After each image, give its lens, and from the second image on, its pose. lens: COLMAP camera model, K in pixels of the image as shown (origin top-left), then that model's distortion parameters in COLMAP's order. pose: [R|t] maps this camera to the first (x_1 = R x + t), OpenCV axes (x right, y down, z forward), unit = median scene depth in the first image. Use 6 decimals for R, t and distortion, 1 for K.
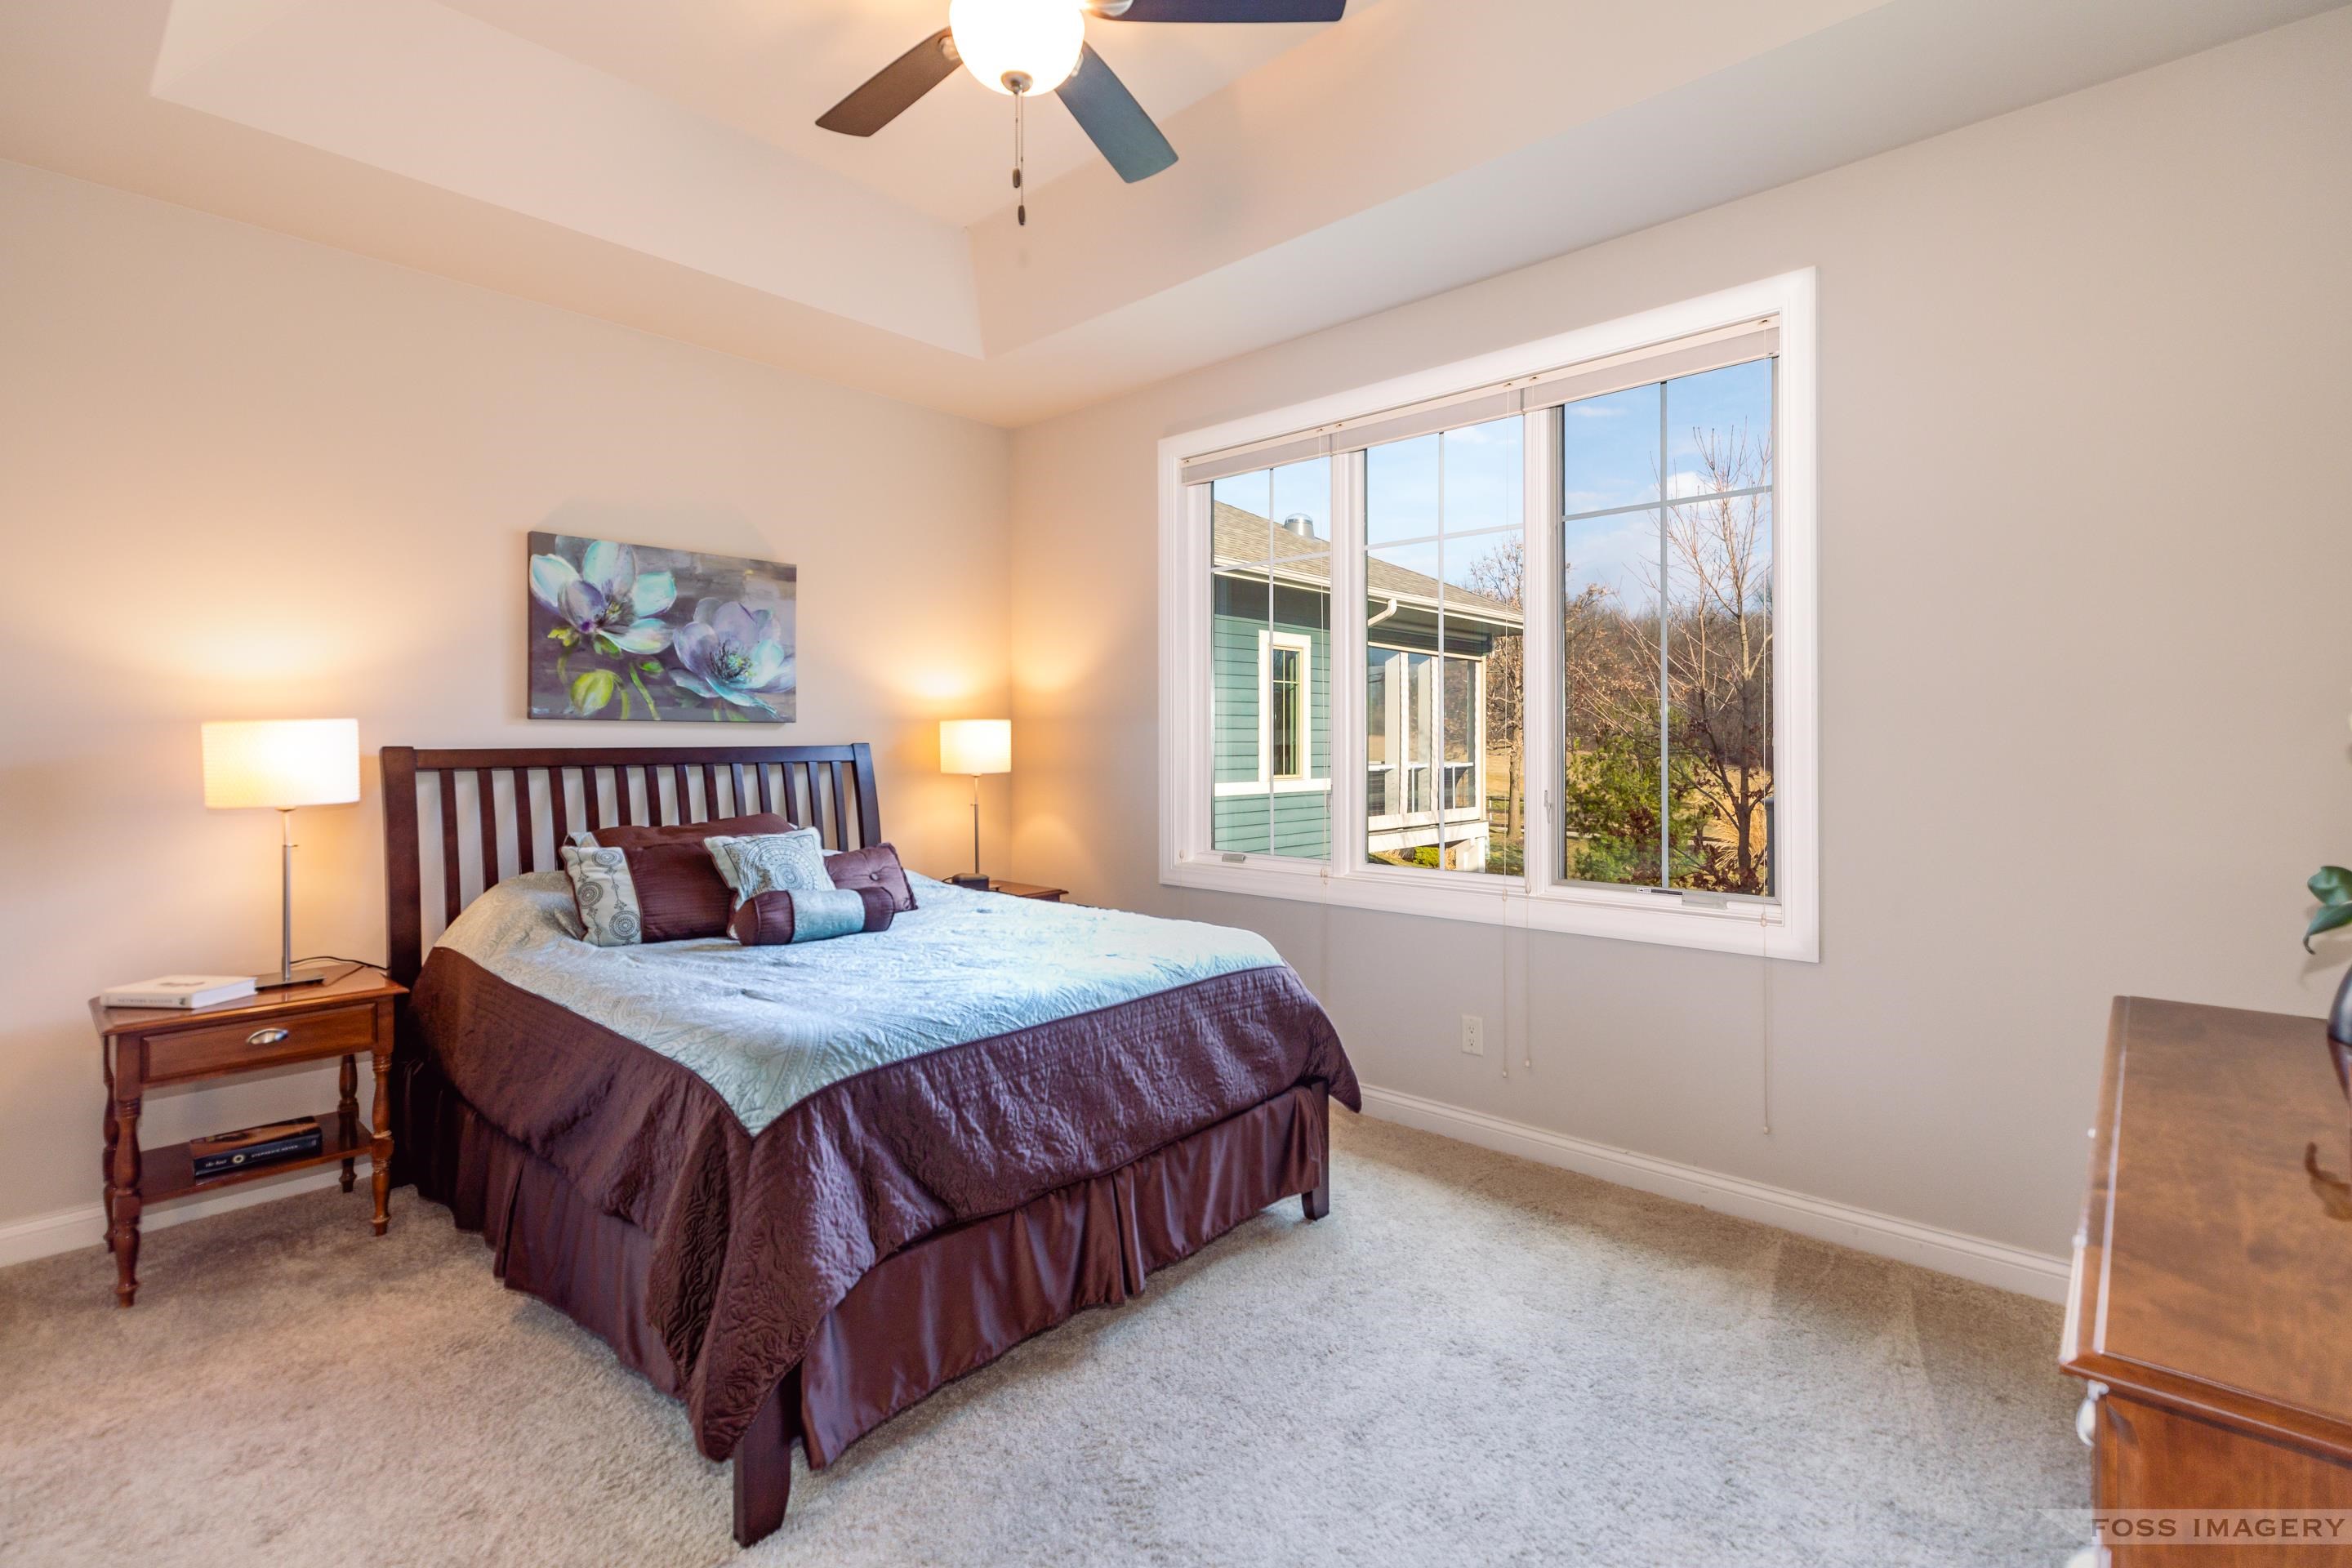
lens RADIAL K [[1083.1, 0, 1165.7], [0, 1083.1, 783.3], [0, 0, 1]] dist [0.005015, 0.000048]
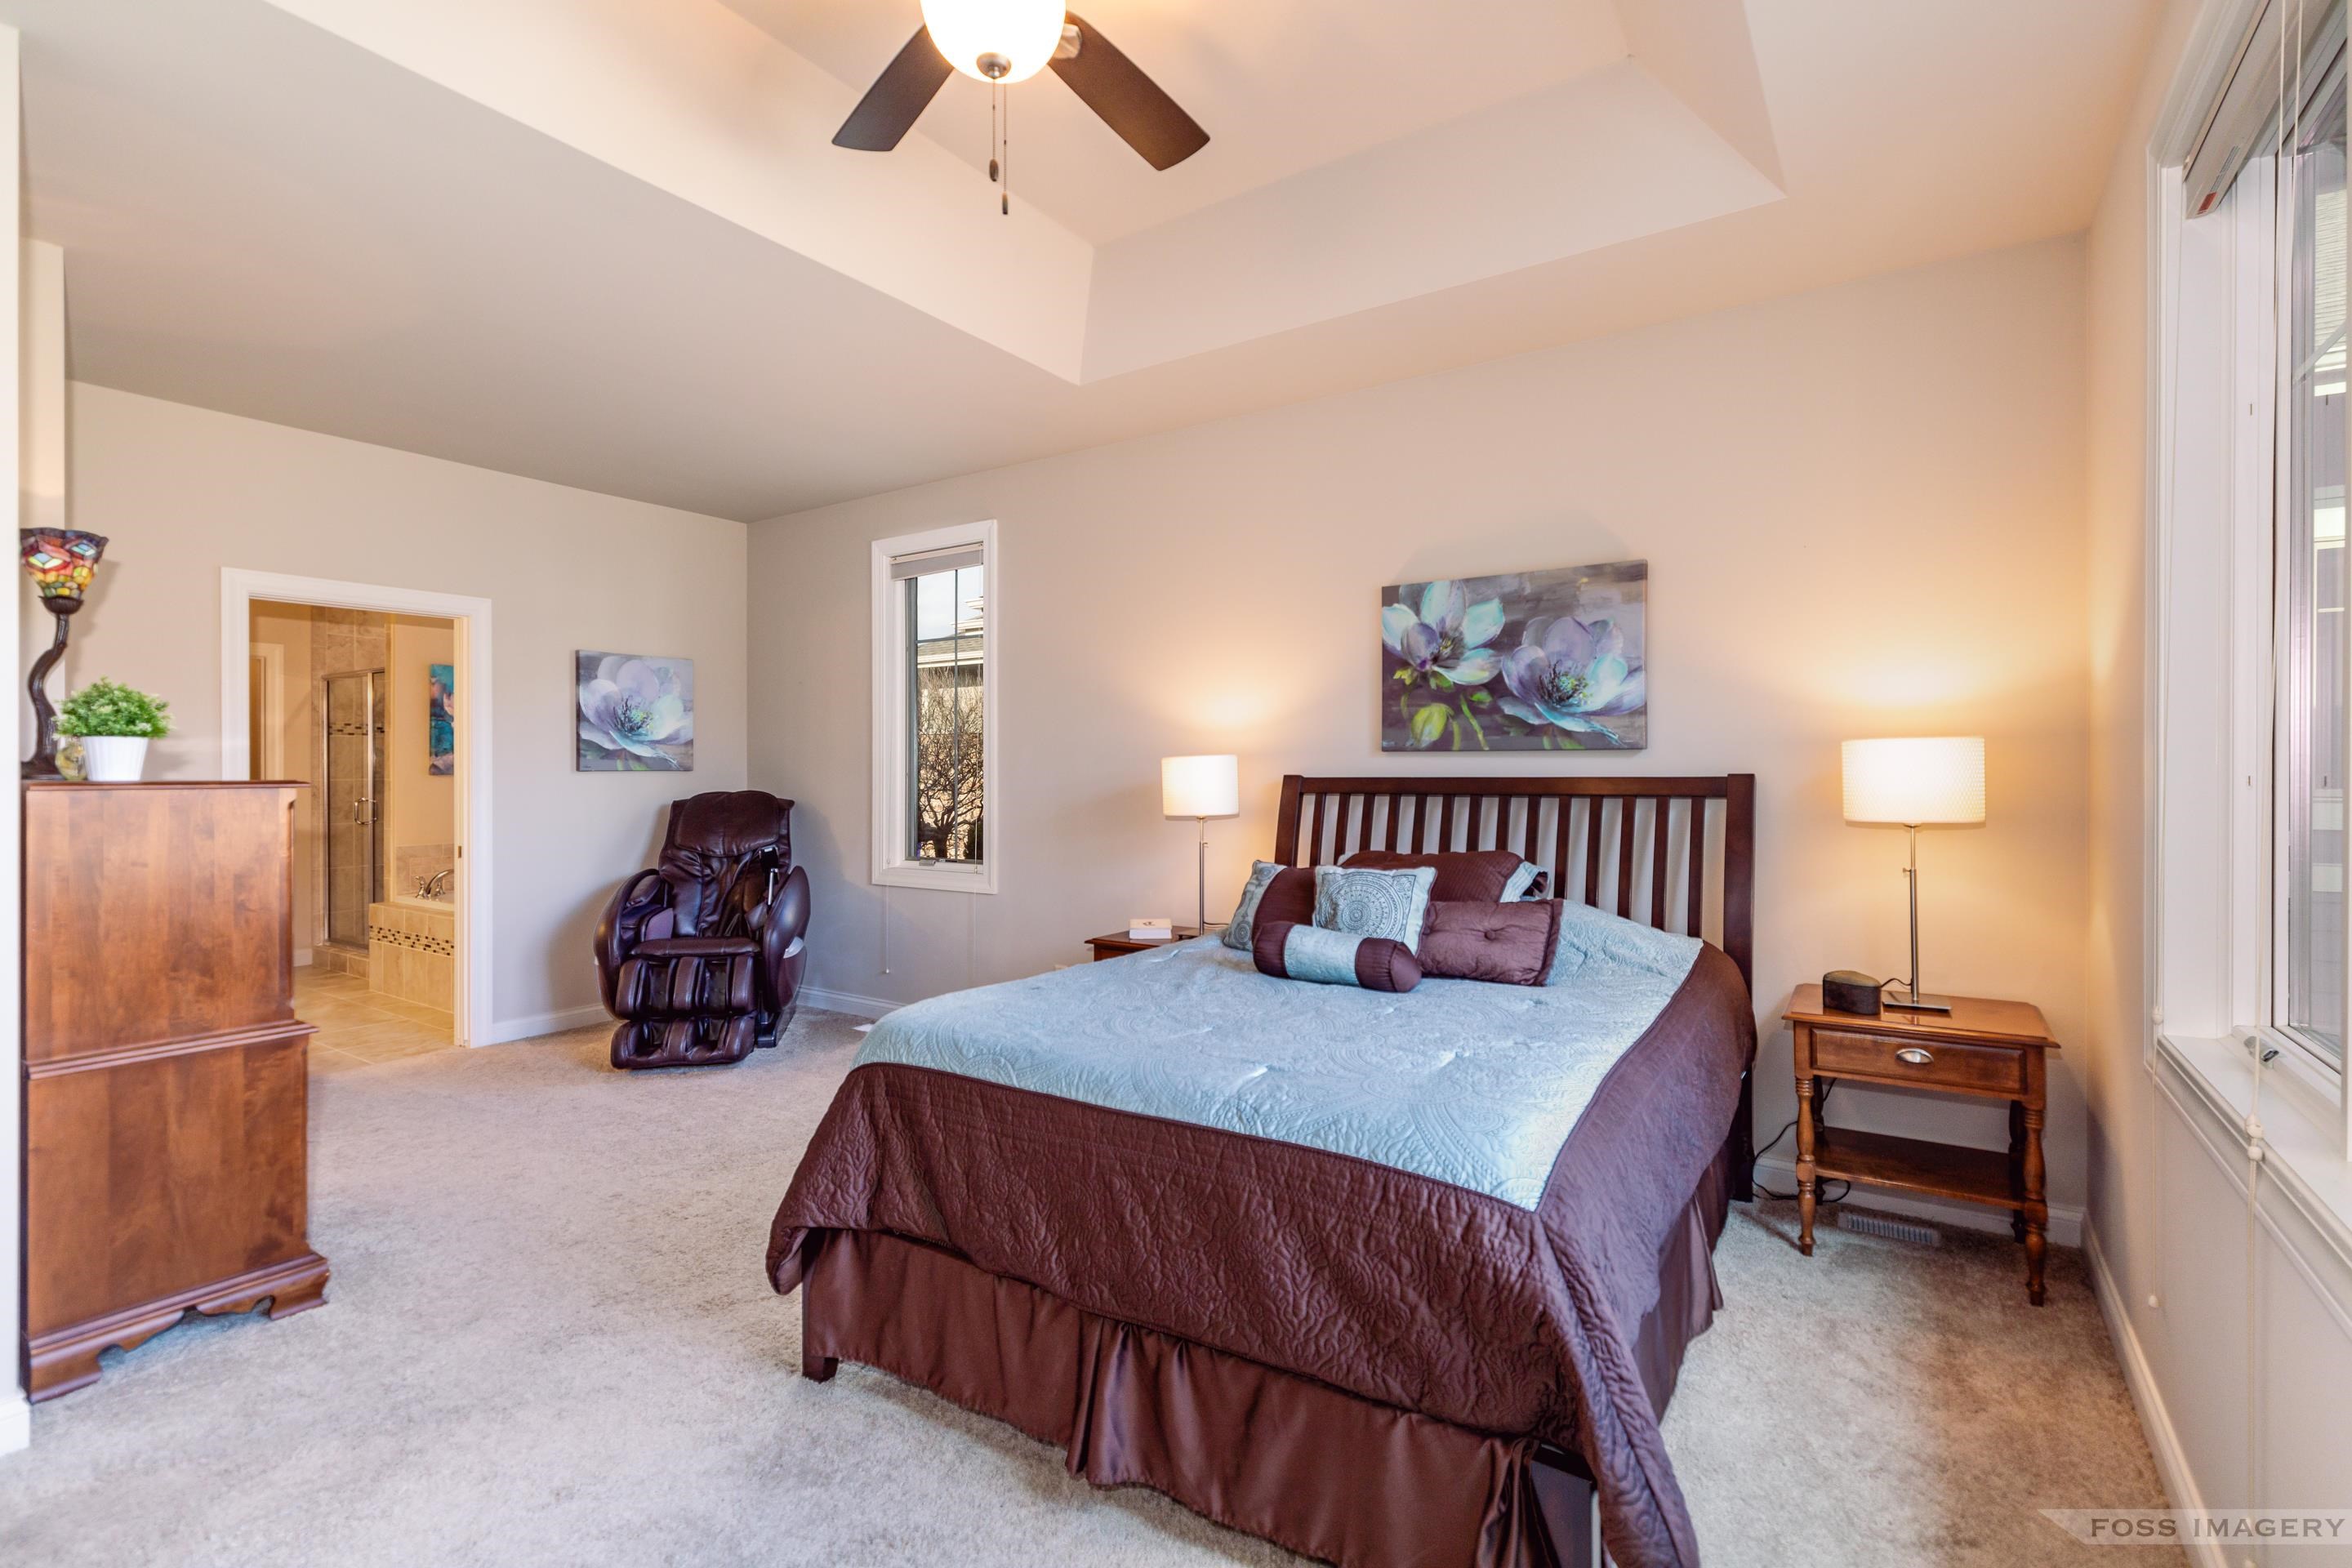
lens RADIAL K [[1083.1, 0, 1167.9], [0, 1083.1, 771.4], [0, 0, 1]] dist [0.005015, 0.000048]
pose [[0.140582, 0.008719, -0.990031, 0.474718], [-0.033405, 0.999434, 0.004058, -0.032981], [0.989505, 0.032501, 0.140794, 0.576901]]
